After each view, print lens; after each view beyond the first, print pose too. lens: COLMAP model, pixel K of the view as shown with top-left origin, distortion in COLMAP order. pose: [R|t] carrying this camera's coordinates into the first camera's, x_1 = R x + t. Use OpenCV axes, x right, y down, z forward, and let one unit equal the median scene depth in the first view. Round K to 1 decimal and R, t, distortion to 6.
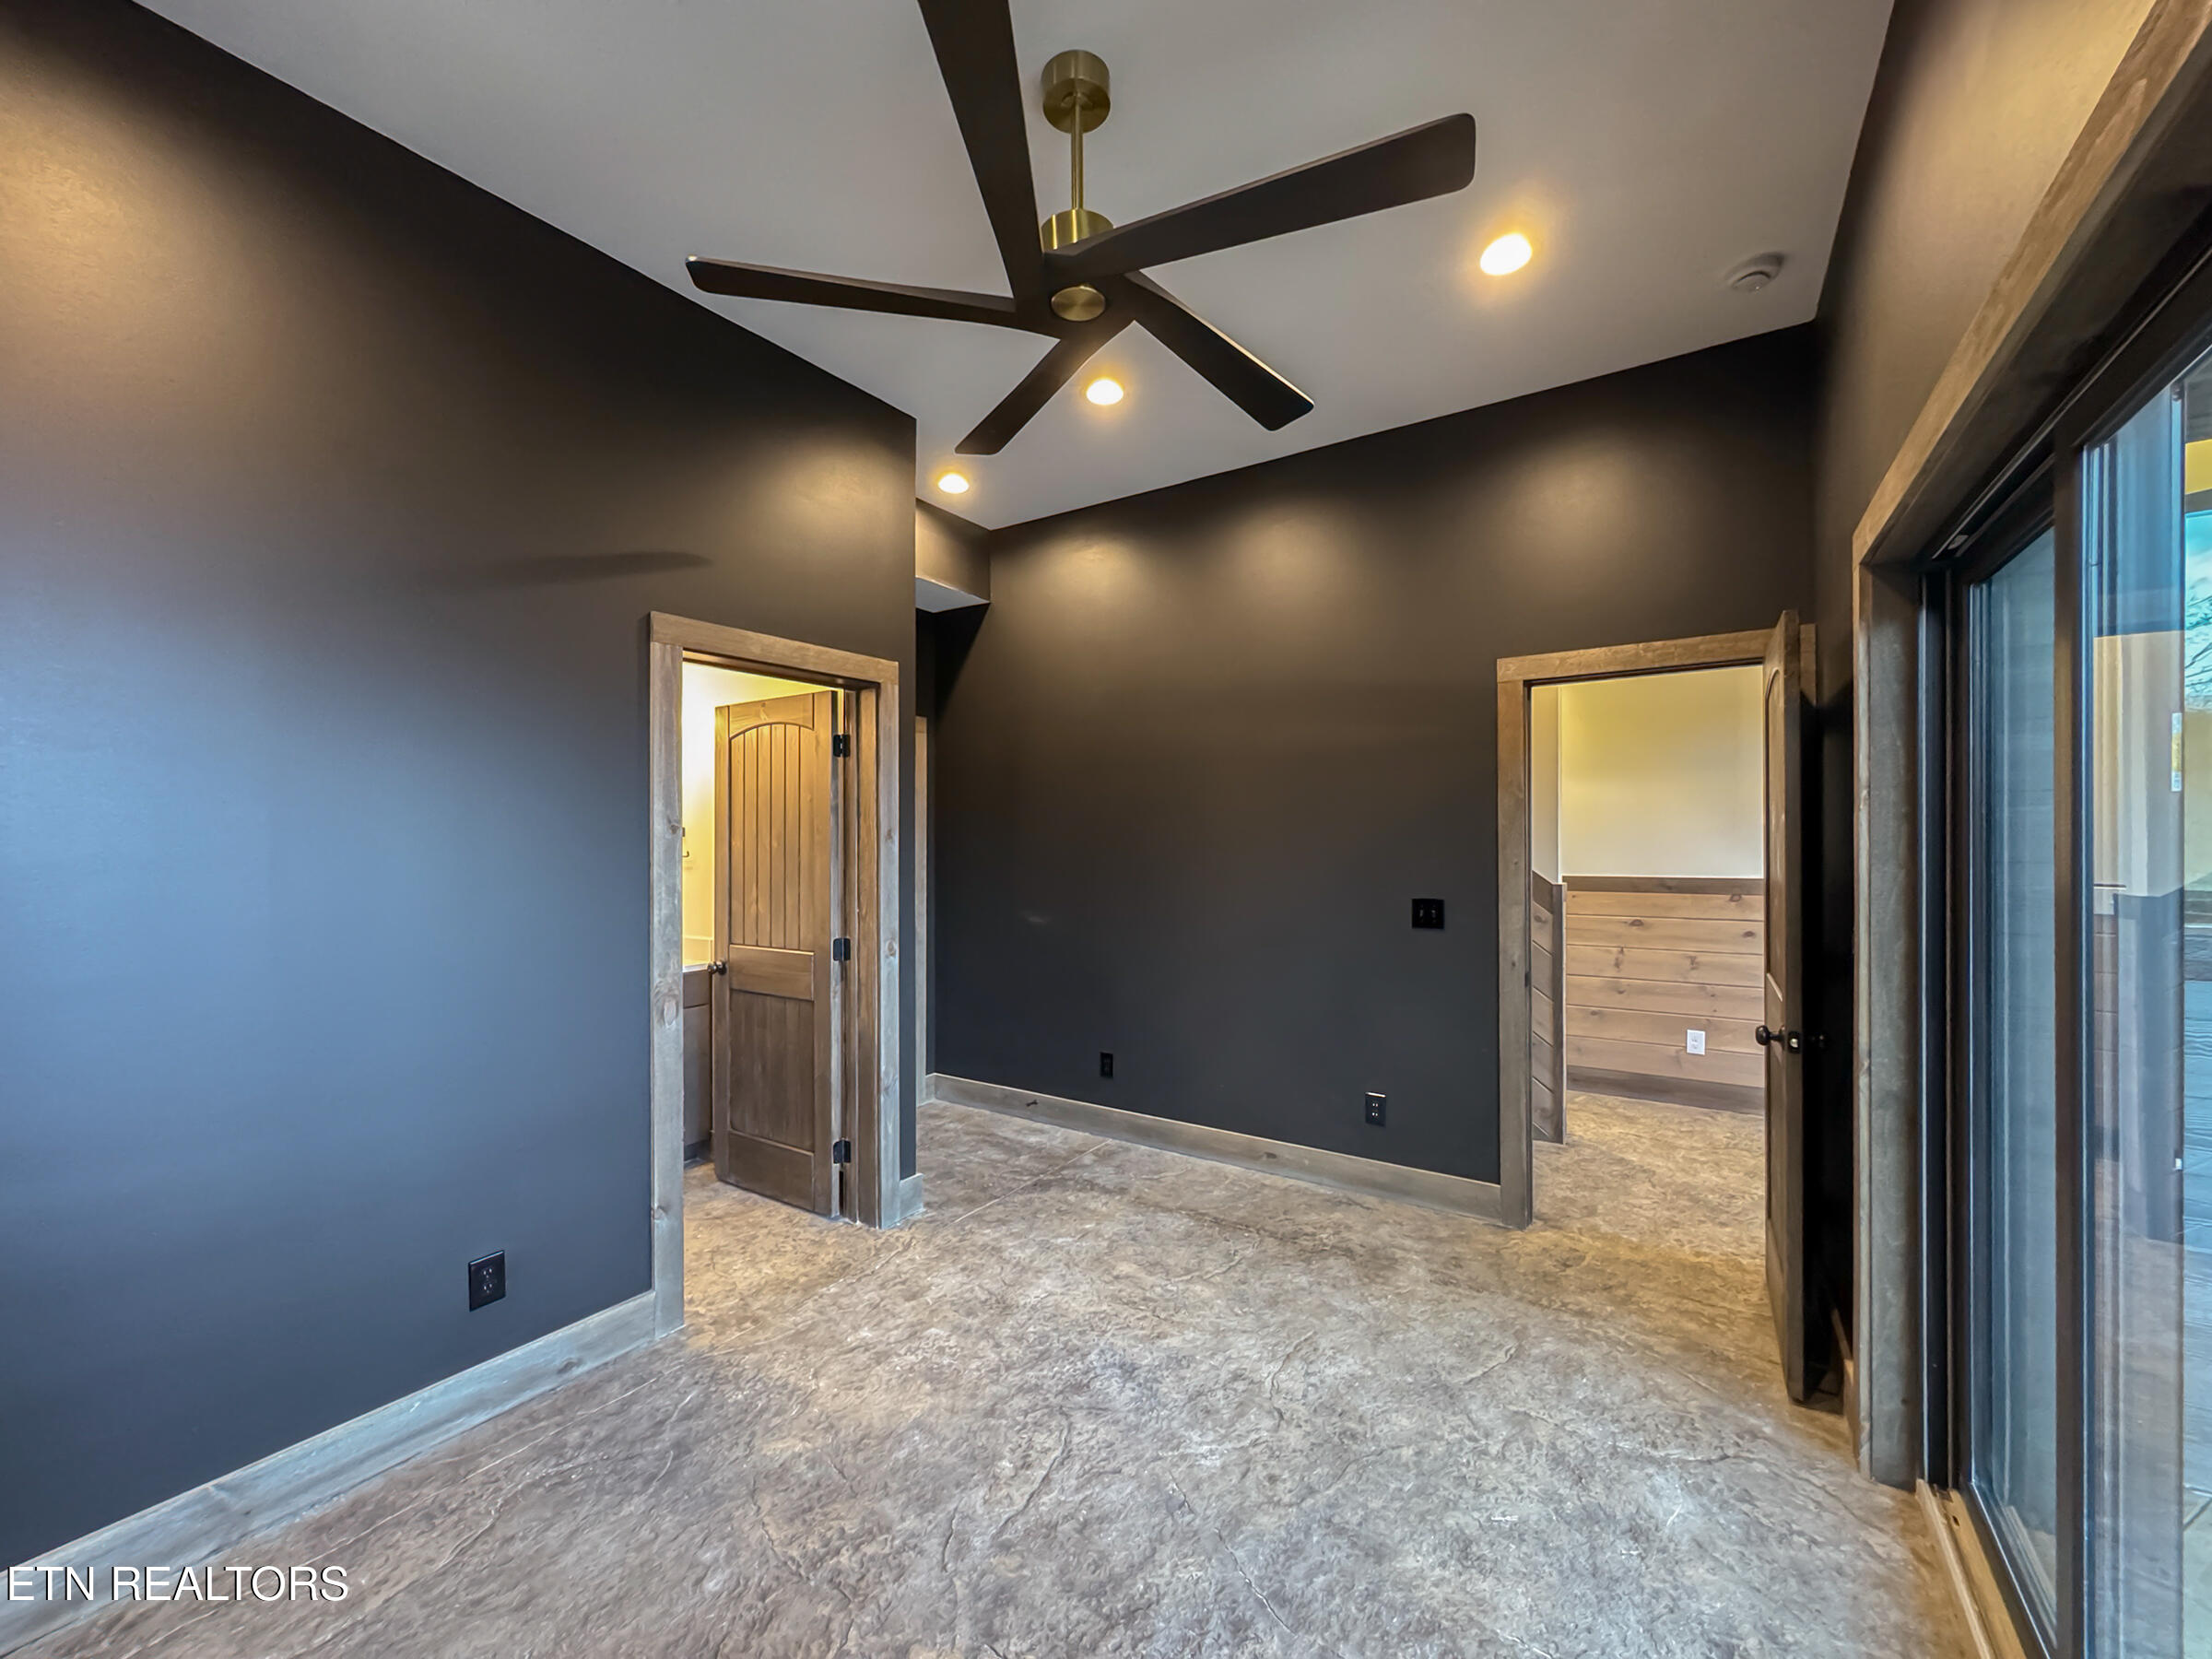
lens RADIAL K [[888.8, 0, 1110.9], [0, 888.8, 837.2], [0, 0, 1]] dist [0.000934, 0.000656]
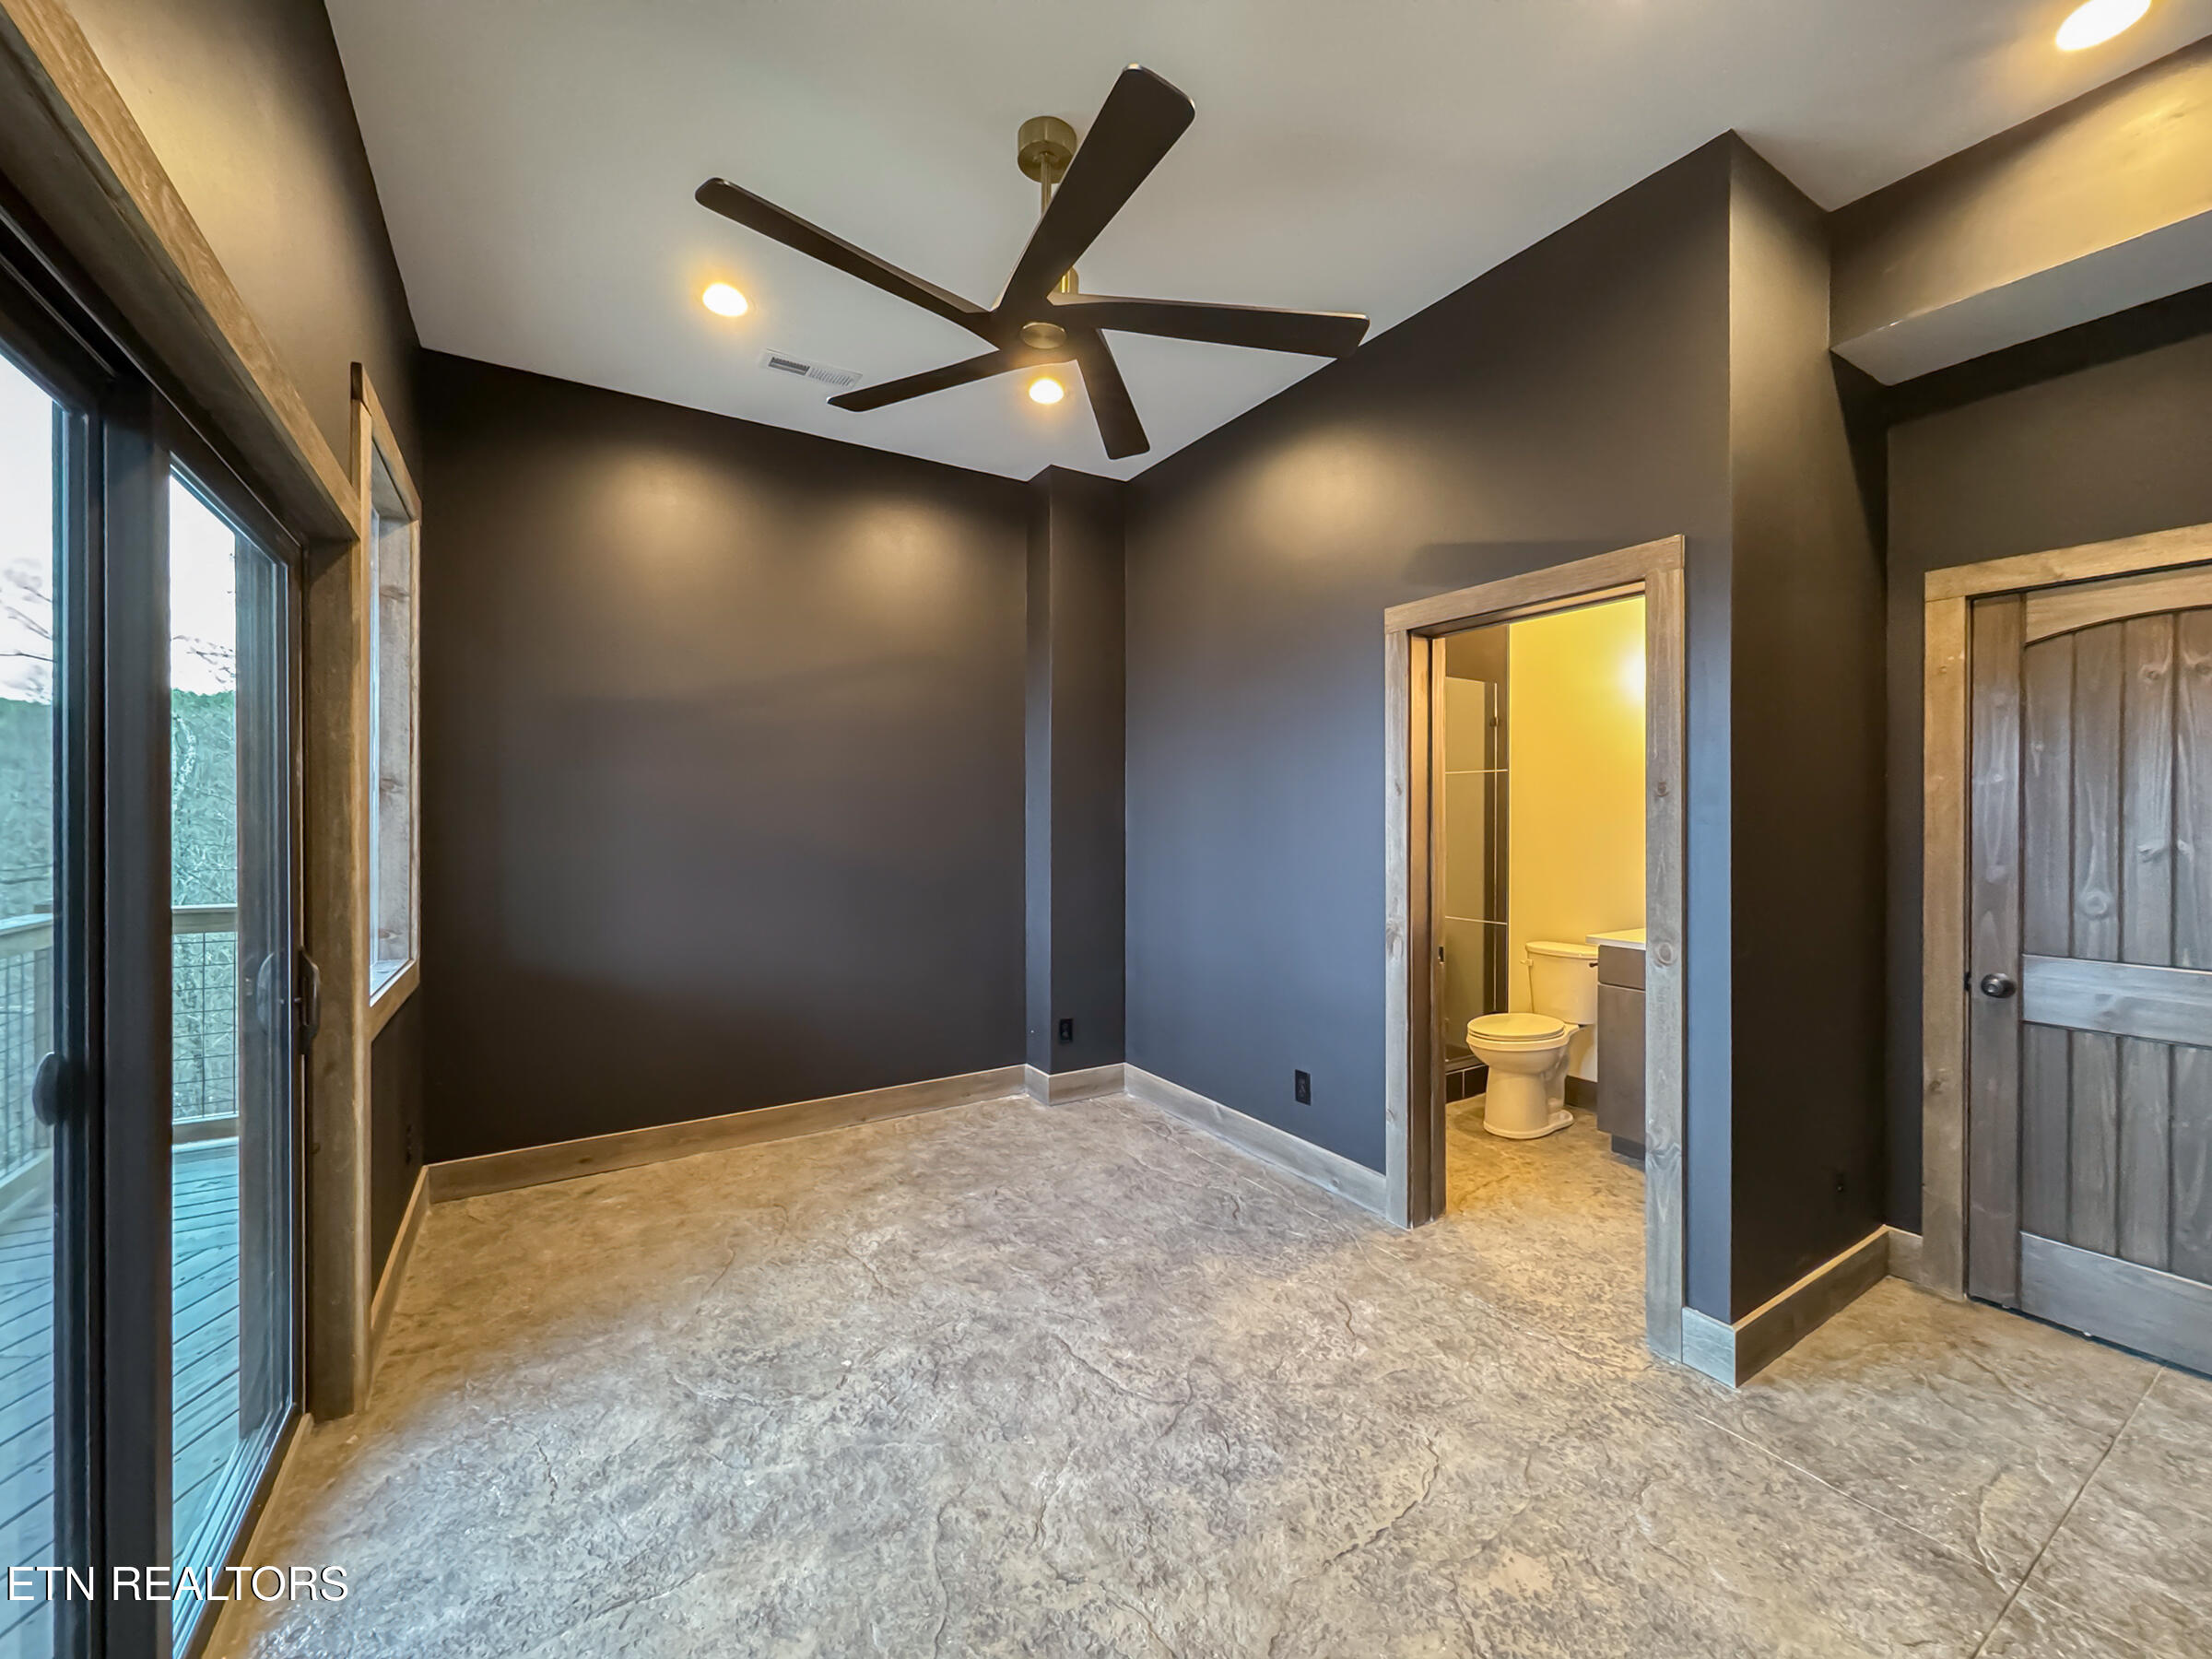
lens RADIAL K [[888.8, 0, 1109.3], [0, 888.8, 820.0], [0, 0, 1]] dist [0.000934, 0.000656]
pose [[-0.419351, 0.009459, -0.907775, 0.894073], [0.005198, 0.999954, 0.008019, 0.016931], [0.907809, -0.001356, -0.419381, 1.429423]]
